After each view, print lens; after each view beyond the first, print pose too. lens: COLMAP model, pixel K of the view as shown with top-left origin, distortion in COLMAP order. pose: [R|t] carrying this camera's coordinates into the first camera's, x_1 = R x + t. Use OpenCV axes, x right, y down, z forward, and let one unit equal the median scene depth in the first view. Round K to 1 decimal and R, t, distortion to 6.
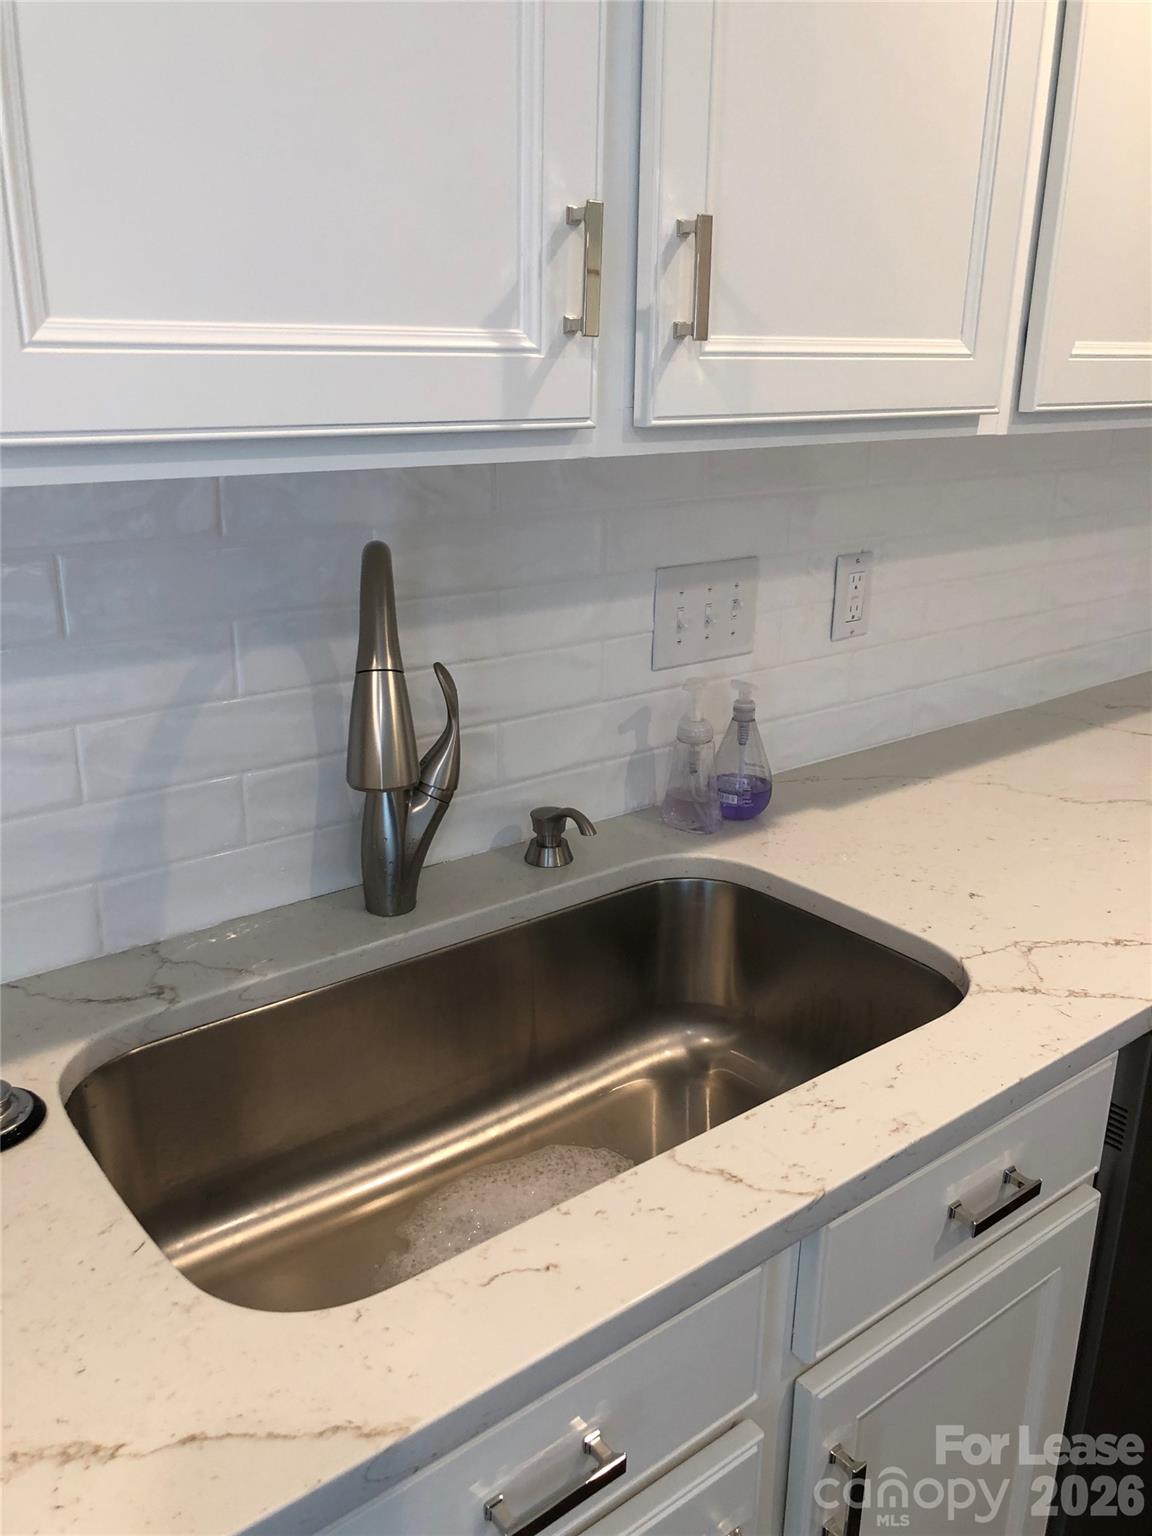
lens RADIAL K [[1267.2, 0, 579.2], [0, 1267.2, 762.3], [0, 0, 1]] dist [0.009332, -0.015954]
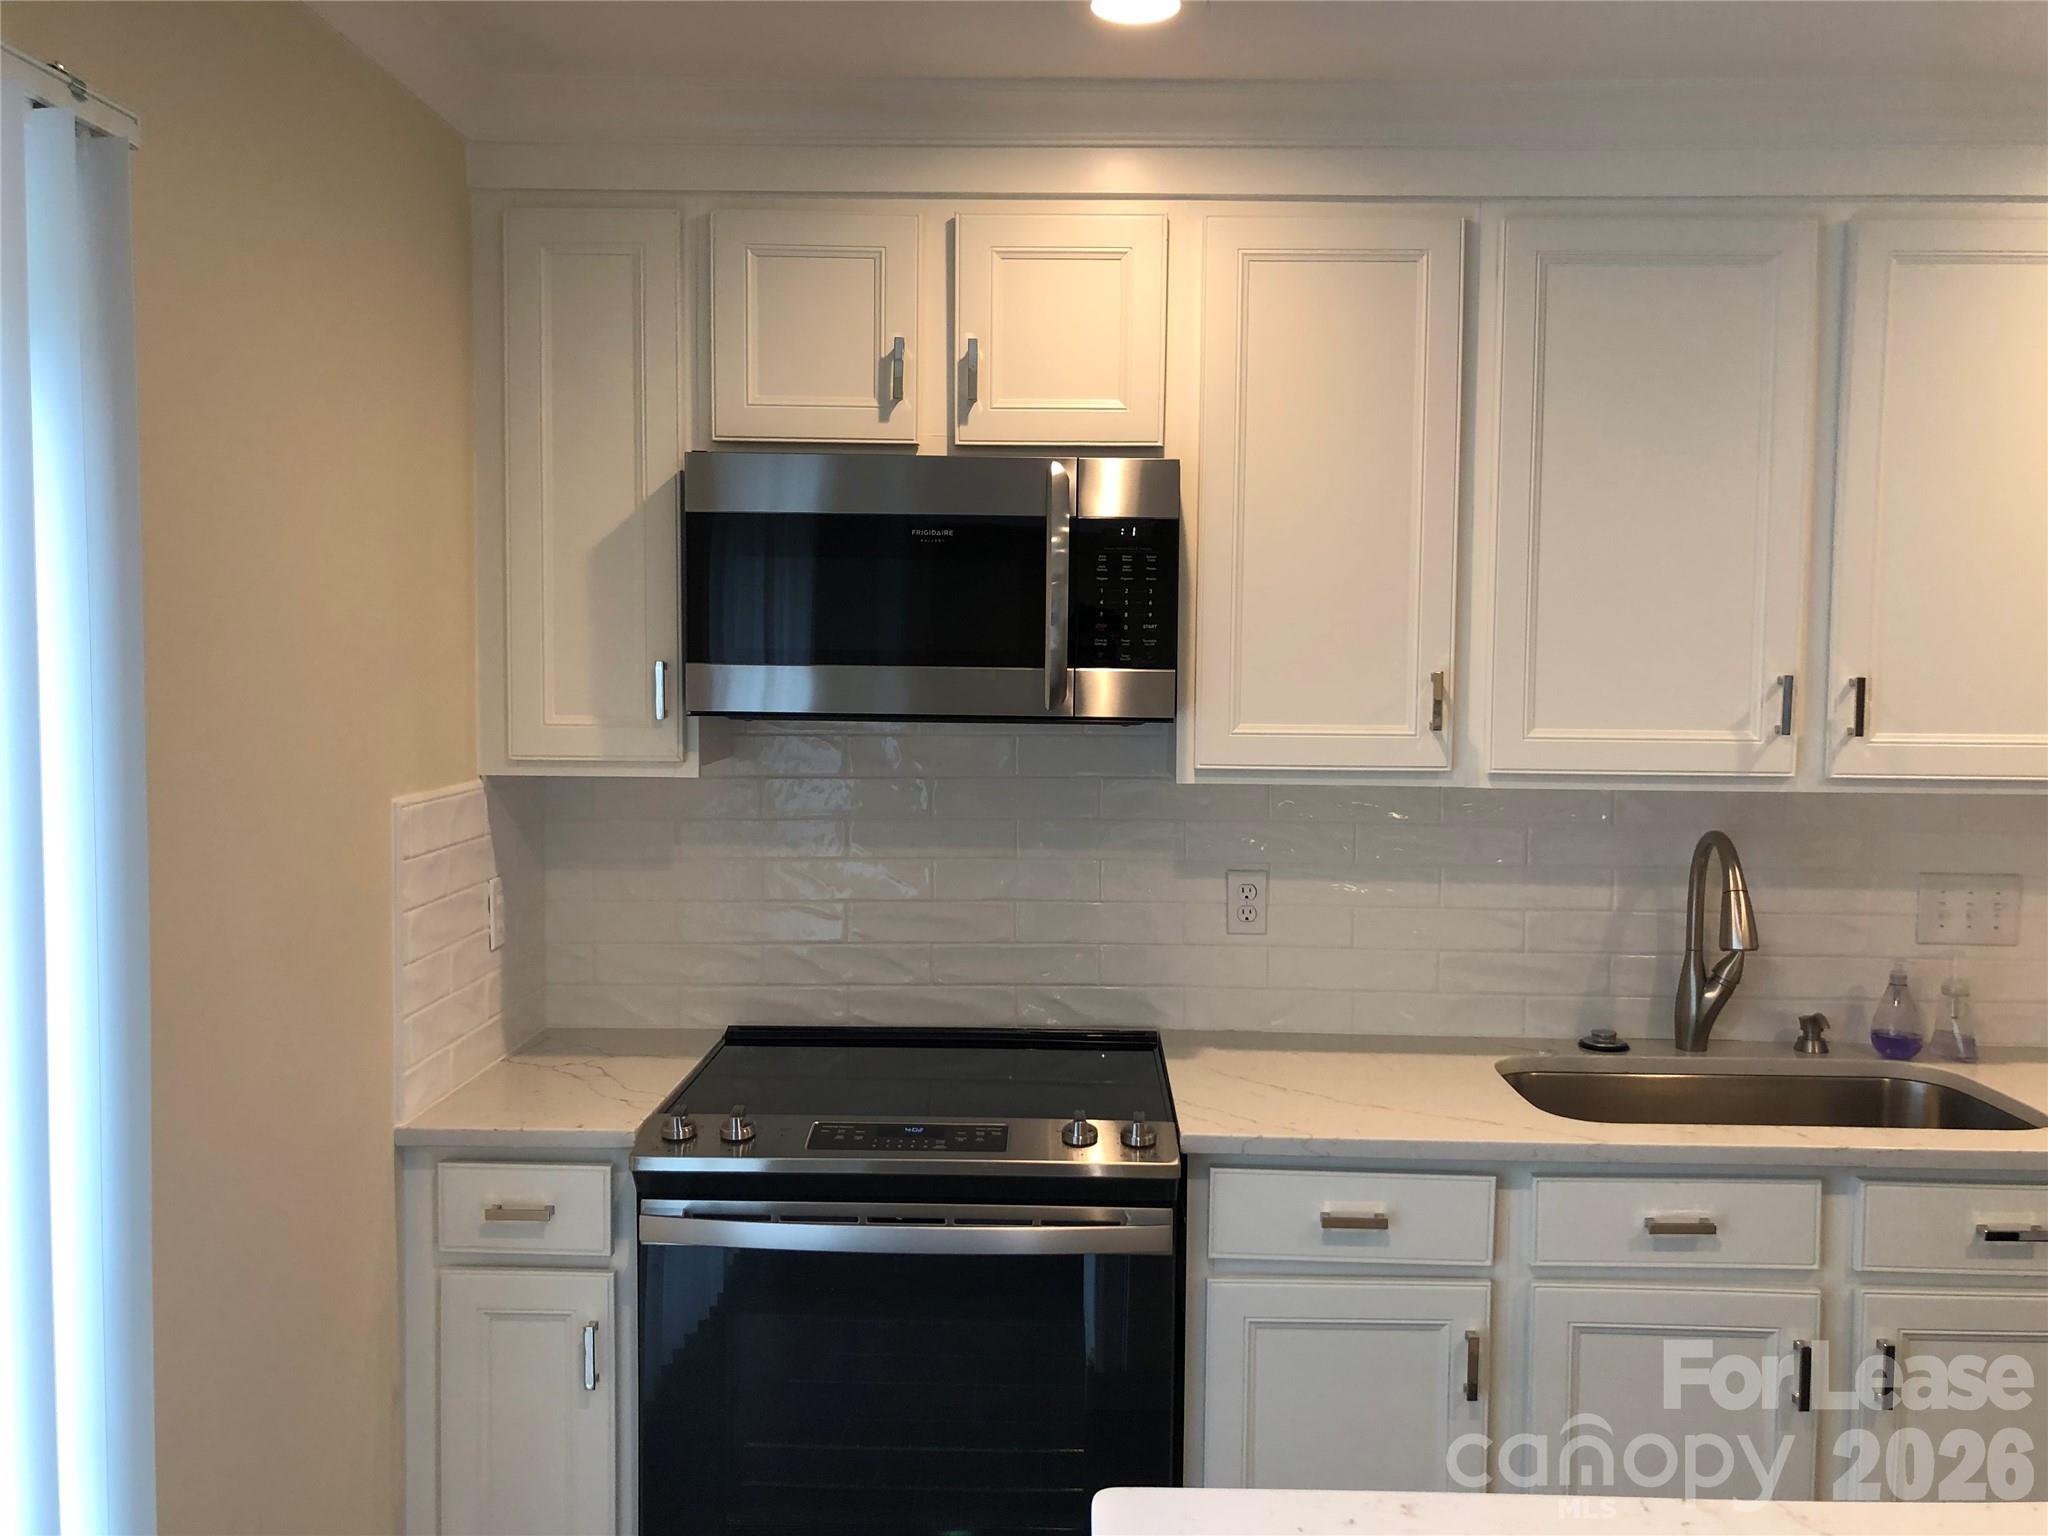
lens RADIAL K [[1689.6, 0, 1045.2], [0, 1689.6, 748.4], [0, 0, 1]] dist [0.009332, -0.015954]
pose [[0.773943, 0.033589, -0.632364, 0.747824], [-0.196676, 0.961959, -0.189613, 0.410070], [0.601939, 0.271120, 0.751108, -1.646949]]
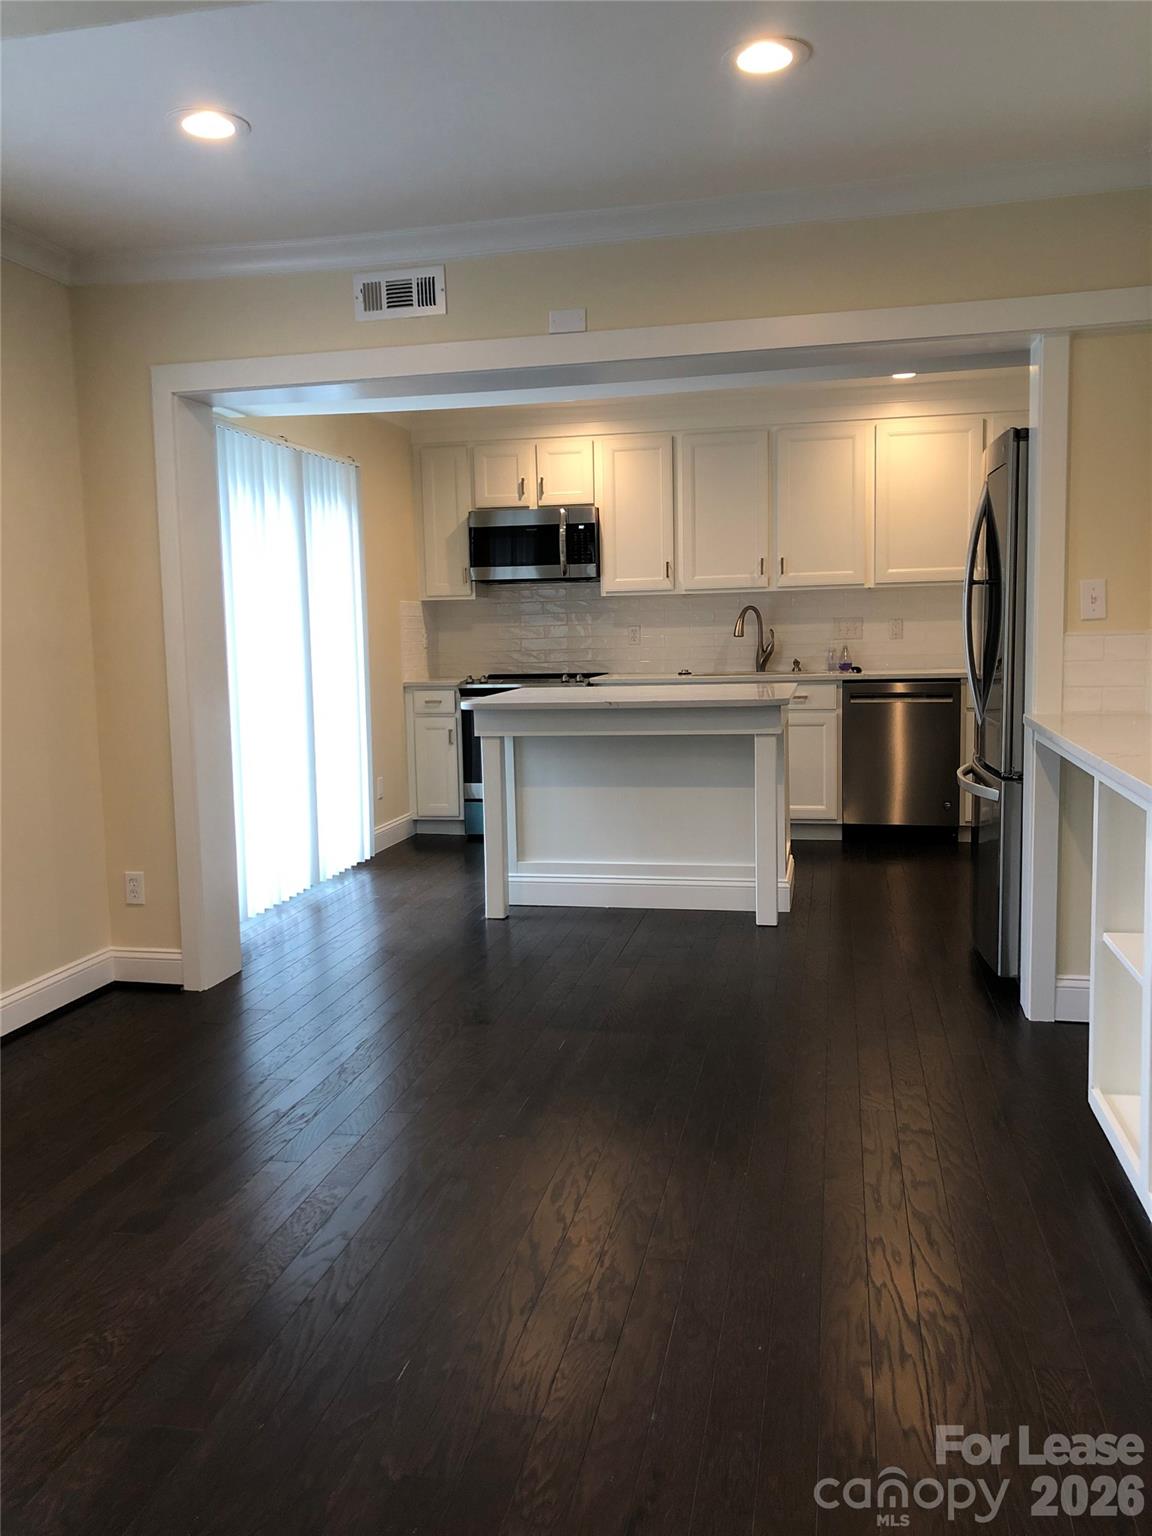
lens RADIAL K [[1267.2, 0, 572.6], [0, 1267.2, 784.9], [0, 0, 1]] dist [0.009332, -0.015954]
pose [[0.632907, 0.071110, -0.770956, 4.742759], [-0.206780, 0.975127, -0.079812, 1.570867], [0.746104, 0.209932, 0.631868, -3.969718]]
